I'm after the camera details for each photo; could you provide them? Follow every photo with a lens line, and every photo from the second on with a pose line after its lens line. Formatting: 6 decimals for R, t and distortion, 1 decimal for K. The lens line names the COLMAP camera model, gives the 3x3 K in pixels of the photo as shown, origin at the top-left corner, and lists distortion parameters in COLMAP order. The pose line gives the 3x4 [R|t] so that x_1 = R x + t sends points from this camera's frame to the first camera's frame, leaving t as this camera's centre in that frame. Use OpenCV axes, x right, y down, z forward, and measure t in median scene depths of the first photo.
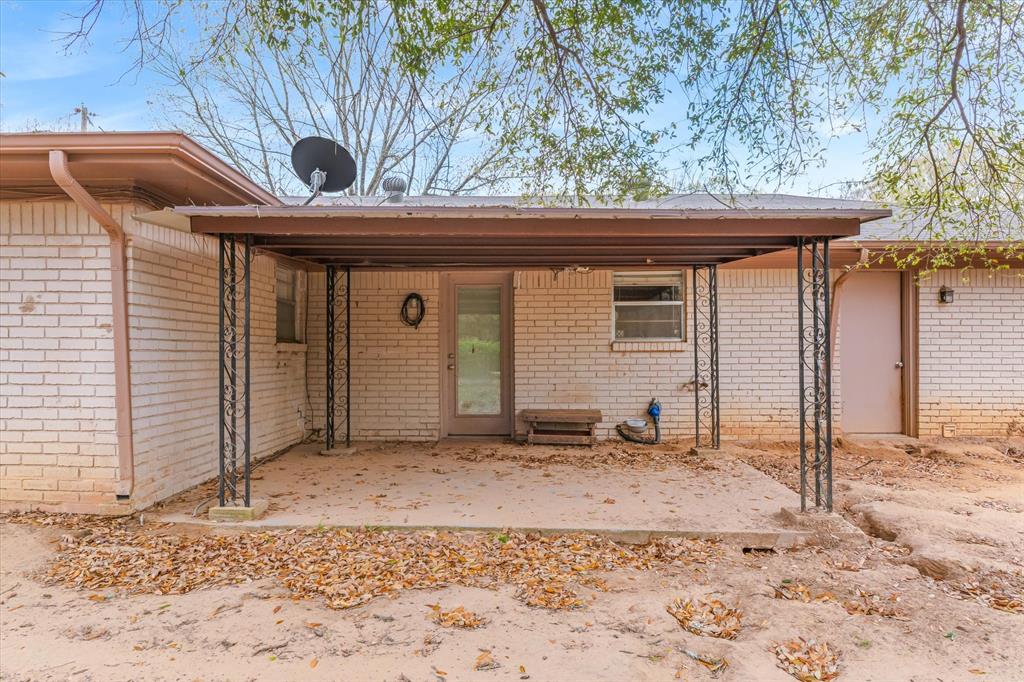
lens RADIAL K [[666.7, 0, 512.0], [0, 666.7, 341.0], [0, 0, 1]] dist [-0.006624, -0.002332]
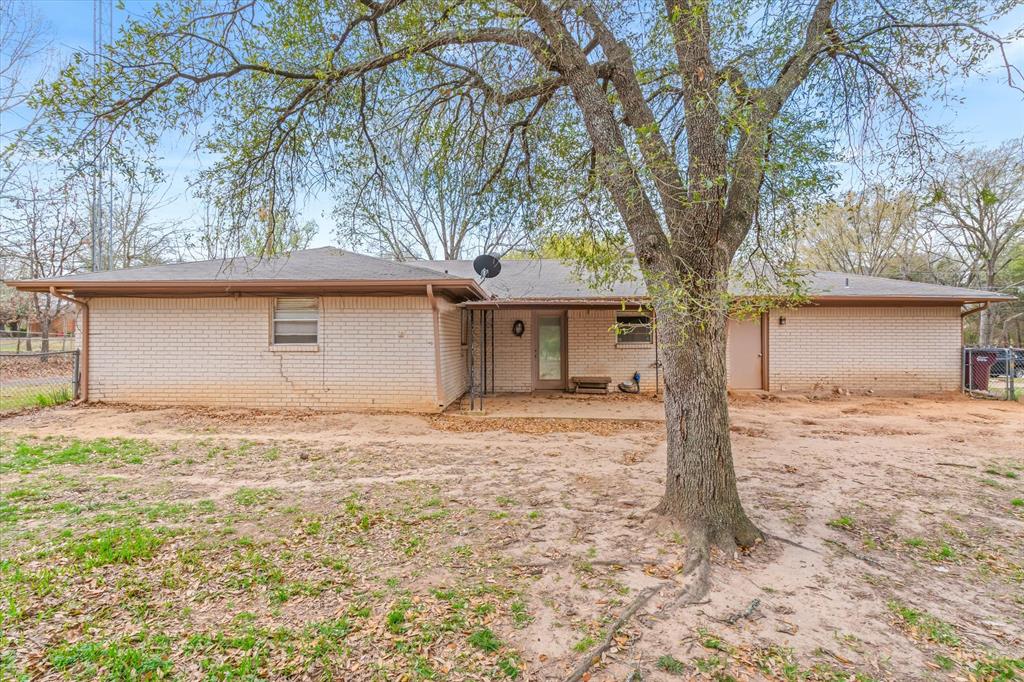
lens RADIAL K [[509.7, 0, 512.0], [0, 509.7, 341.0], [0, 0, 1]] dist [0.000725, -0.000178]
pose [[0.999495, -0.001797, -0.031711, -0.121789], [0.002355, 0.999843, 0.017569, -0.036596], [0.031674, -0.017634, 0.999343, -0.583605]]
